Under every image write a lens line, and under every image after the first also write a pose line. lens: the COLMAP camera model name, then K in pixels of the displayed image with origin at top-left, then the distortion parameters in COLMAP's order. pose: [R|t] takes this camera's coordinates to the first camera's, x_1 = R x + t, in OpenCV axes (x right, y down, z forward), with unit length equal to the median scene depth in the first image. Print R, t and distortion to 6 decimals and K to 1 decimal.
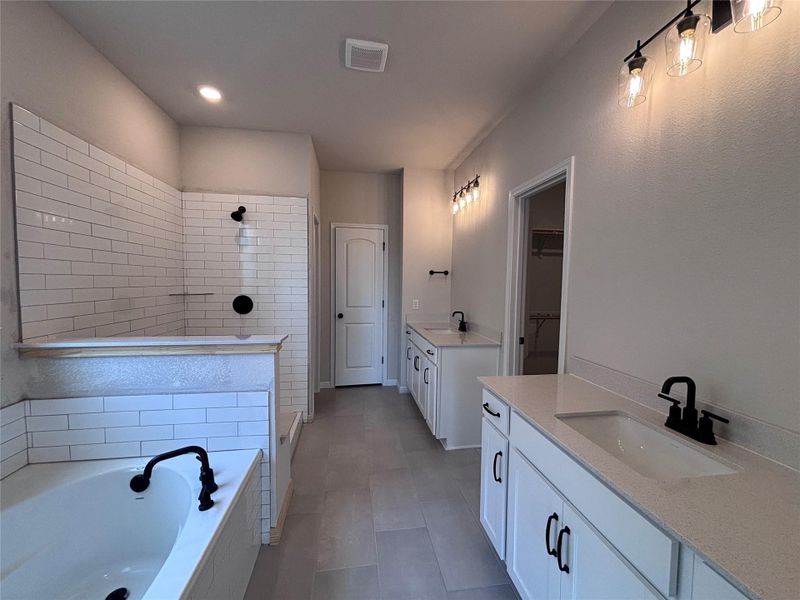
lens RADIAL K [[325.8, 0, 399.4], [0, 325.8, 295.5], [0, 0, 1]] dist [-0.000049, 0.001172]
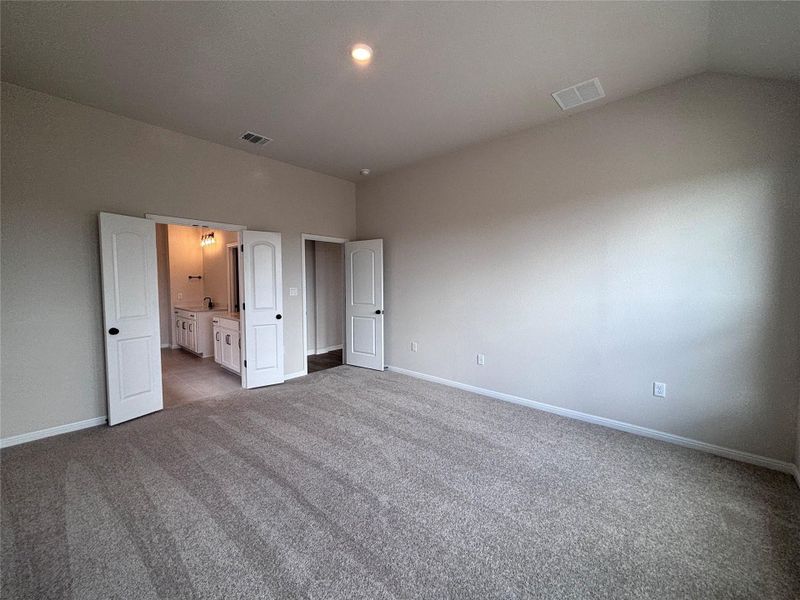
lens RADIAL K [[325.8, 0, 398.8], [0, 325.8, 299.7], [0, 0, 1]] dist [-0.000049, 0.001172]
pose [[0.785557, -0.051370, 0.616653, -0.111023], [0.049773, 0.998565, 0.019779, 0.072920], [-0.616784, 0.015155, 0.786987, -1.115375]]
